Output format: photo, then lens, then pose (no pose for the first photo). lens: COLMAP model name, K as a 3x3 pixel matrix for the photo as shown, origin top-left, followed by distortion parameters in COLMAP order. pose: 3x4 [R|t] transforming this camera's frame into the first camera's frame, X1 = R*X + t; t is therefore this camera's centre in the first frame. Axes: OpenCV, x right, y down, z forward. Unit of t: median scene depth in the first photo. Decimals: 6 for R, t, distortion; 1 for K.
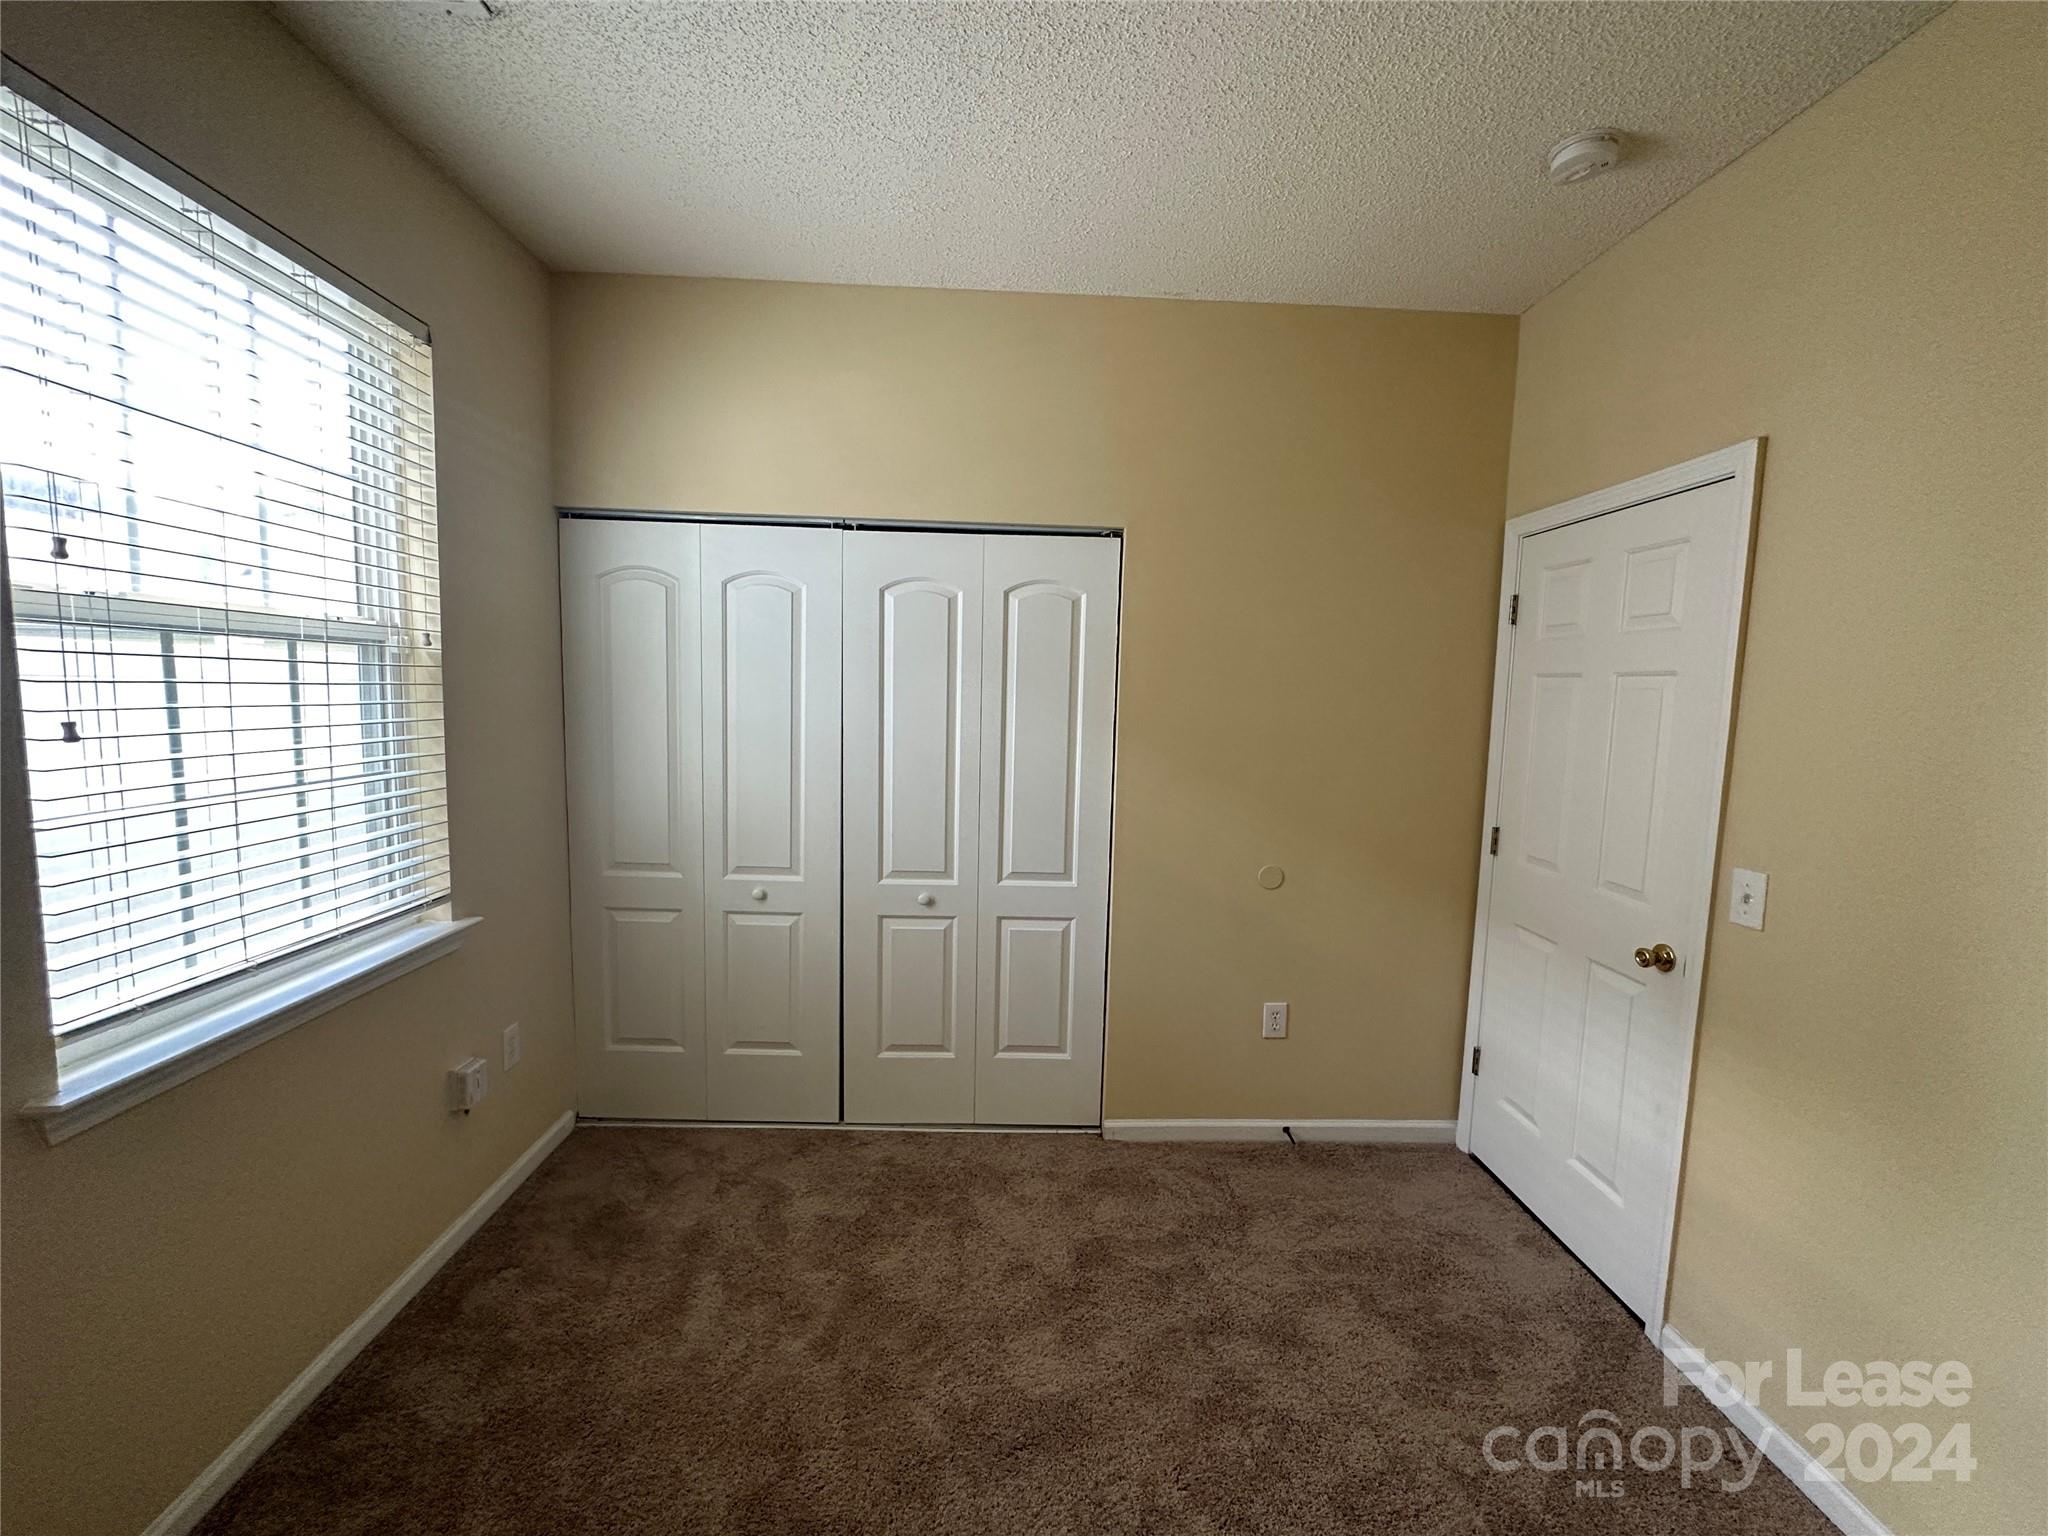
lens RADIAL K [[819.1, 0, 1032.0], [0, 819.1, 764.7], [0, 0, 1]] dist [-0.004471, 0.001084]
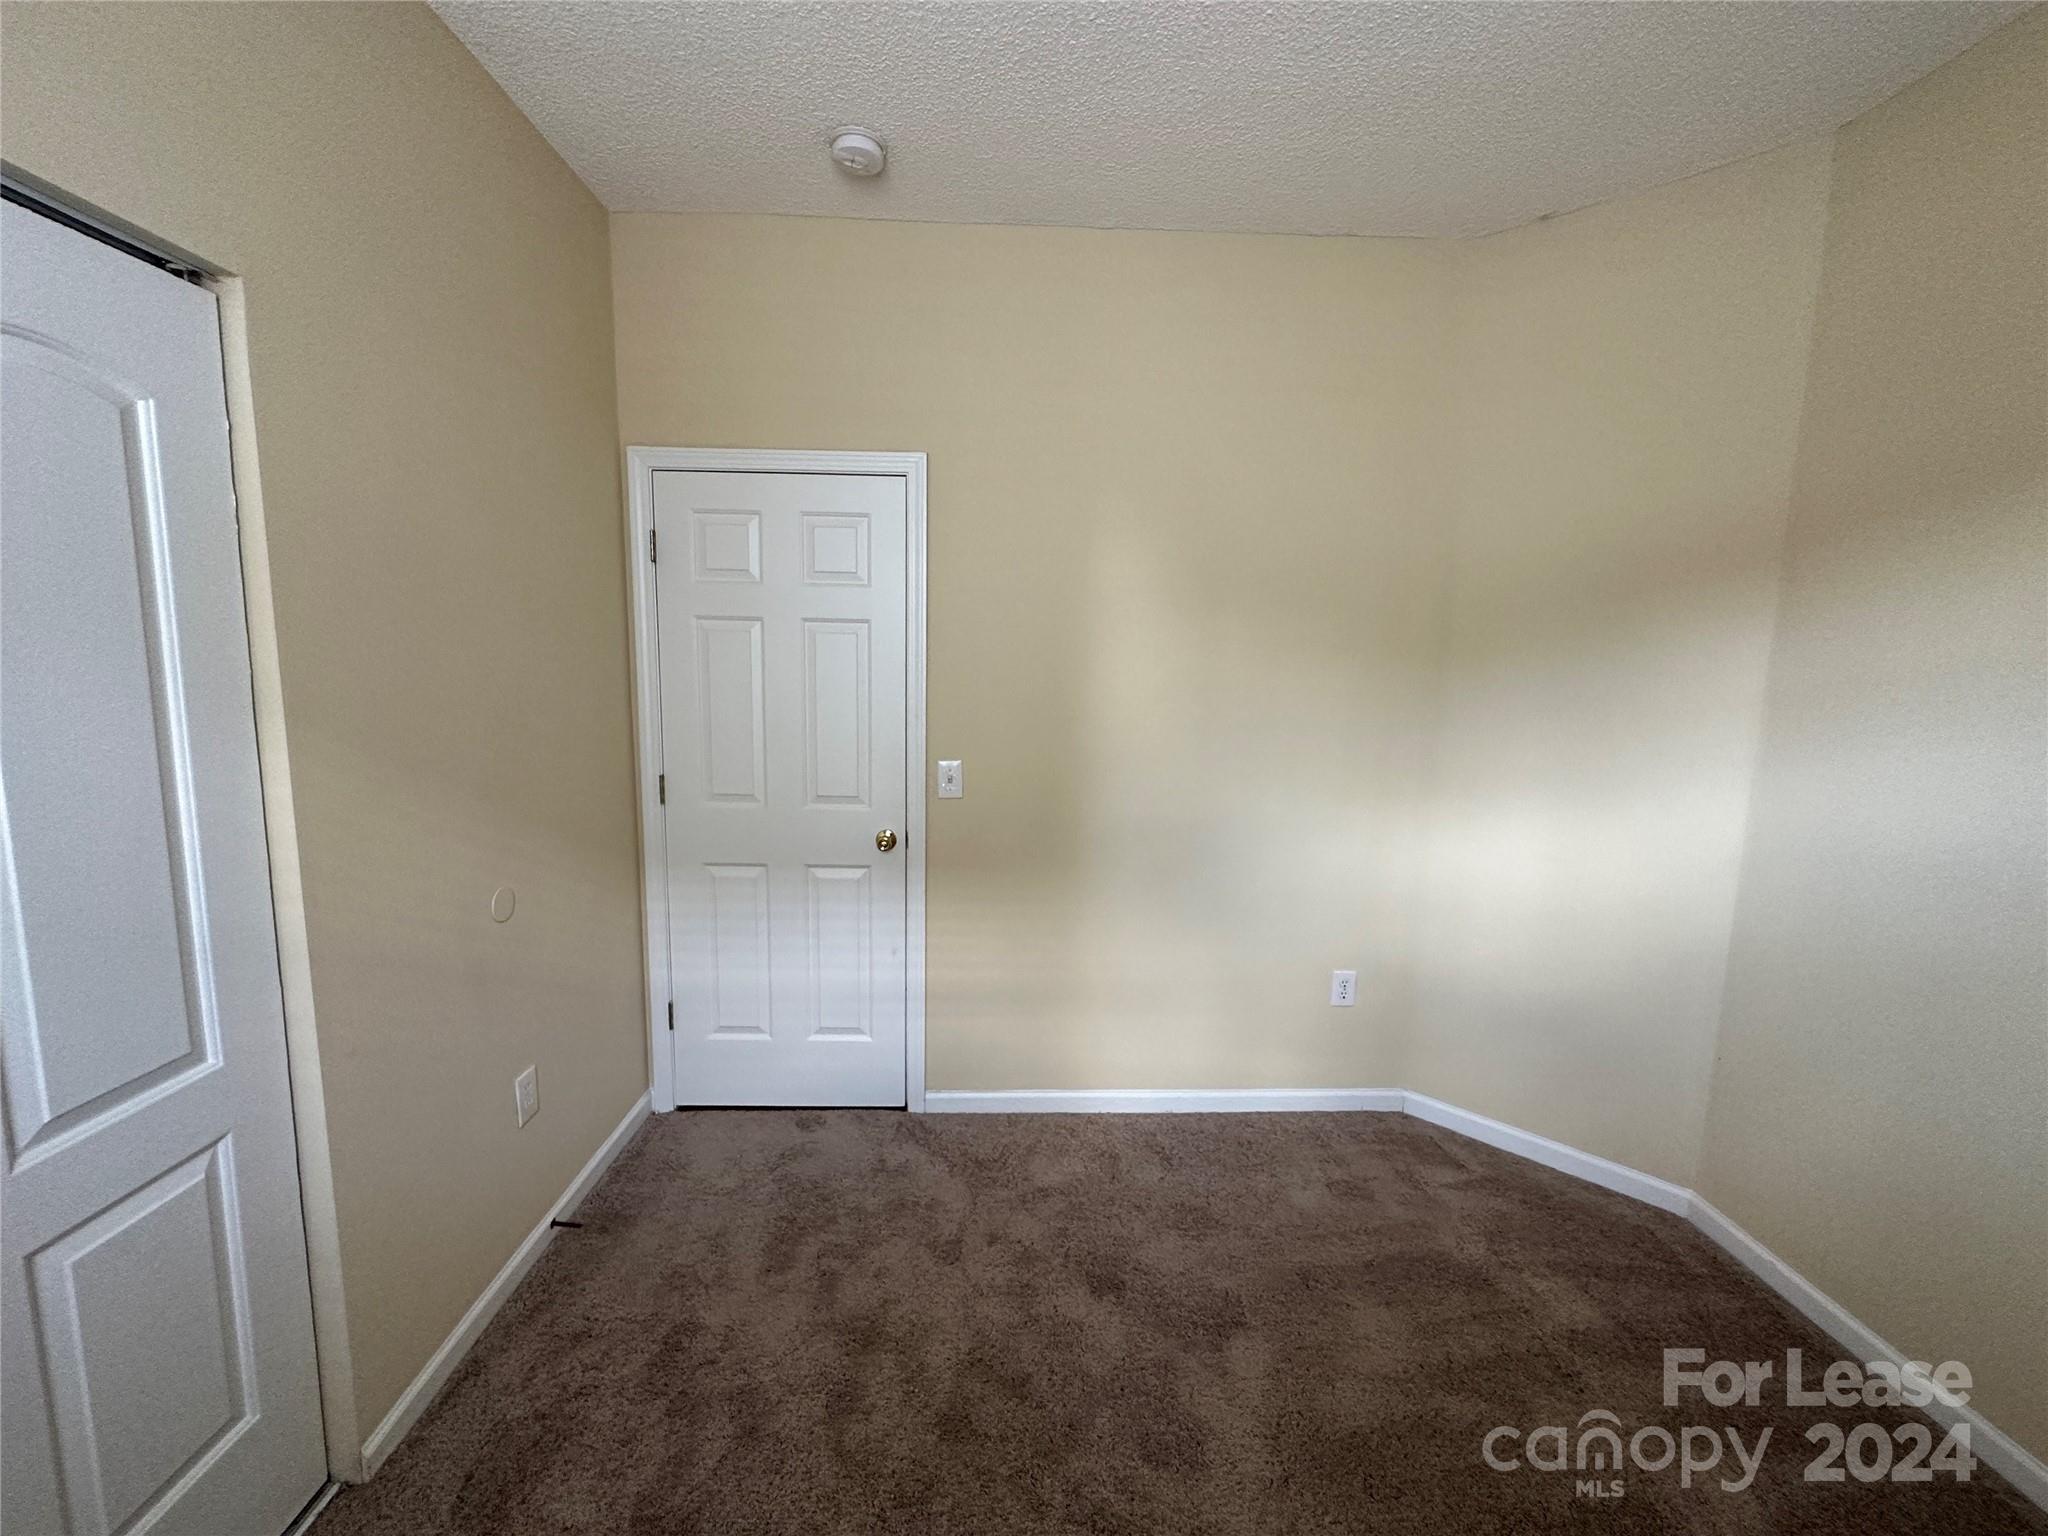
lens RADIAL K [[819.1, 0, 1012.6], [0, 819.1, 761.5], [0, 0, 1]] dist [-0.004471, 0.001084]
pose [[0.016993, -0.156328, 0.987559, -0.421590], [0.077141, 0.984963, 0.154589, -0.063541], [-0.996875, 0.073555, 0.028797, 0.629264]]
